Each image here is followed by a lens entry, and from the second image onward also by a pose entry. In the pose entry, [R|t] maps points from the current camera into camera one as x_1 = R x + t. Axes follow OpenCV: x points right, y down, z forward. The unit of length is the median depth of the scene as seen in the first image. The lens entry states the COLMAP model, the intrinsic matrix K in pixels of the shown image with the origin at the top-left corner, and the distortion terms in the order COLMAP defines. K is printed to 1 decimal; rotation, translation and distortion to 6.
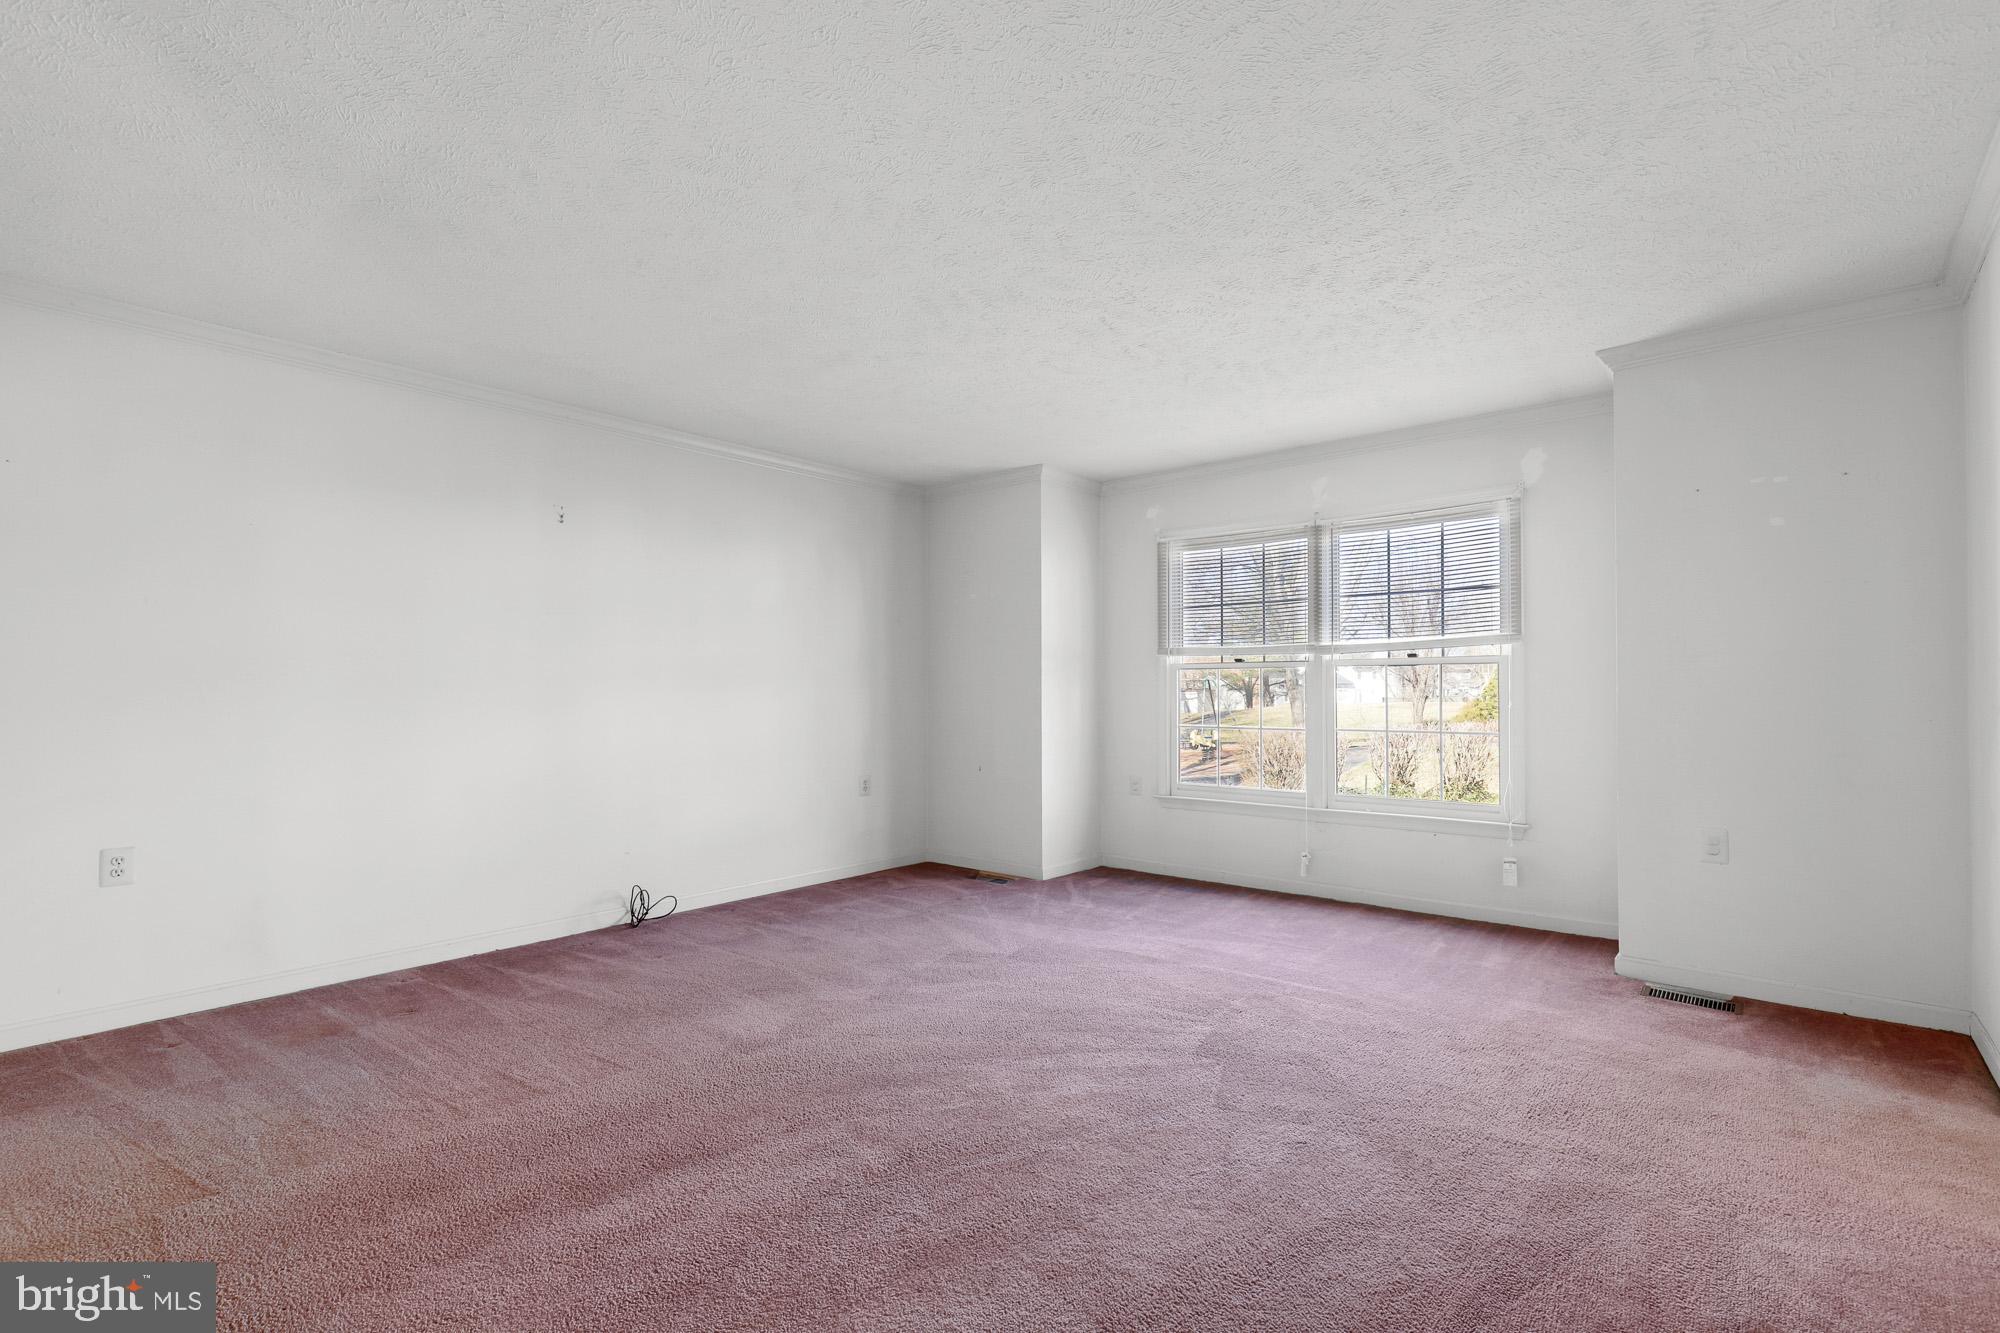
lens RADIAL K [[921.2, 0, 1007.4], [0, 921.2, 698.6], [0, 0, 1]] dist [-0.000785, 0.000127]
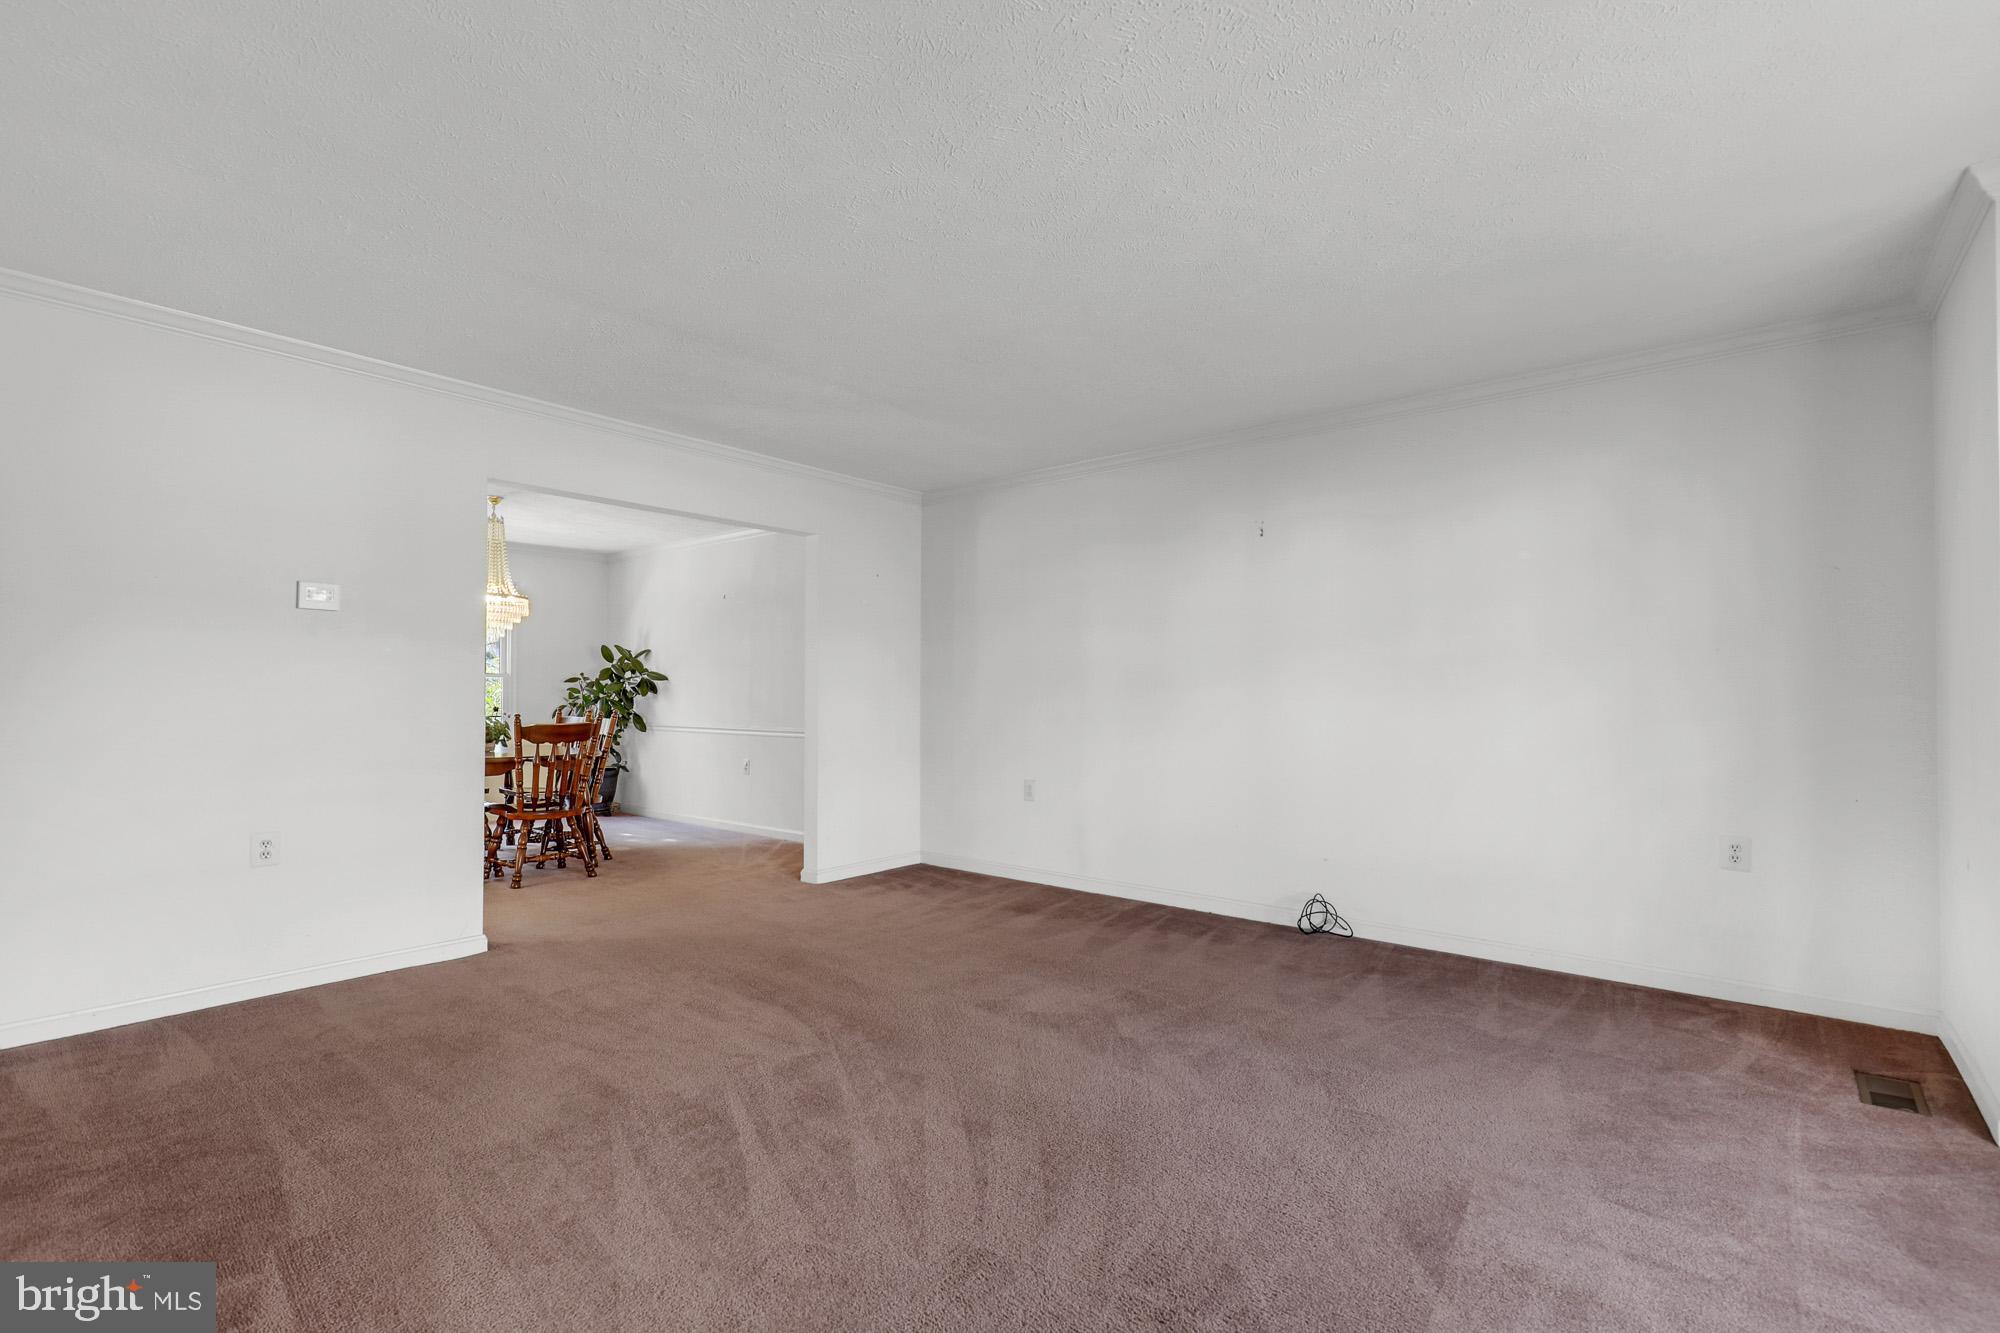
lens RADIAL K [[921.2, 0, 1007.4], [0, 921.2, 698.6], [0, 0, 1]] dist [-0.000785, 0.000127]
pose [[-0.001020, 0.010195, -0.999948, 0.644380], [-0.010456, 0.999893, 0.010205, -0.009667], [0.999945, 0.010466, -0.000913, 0.770321]]
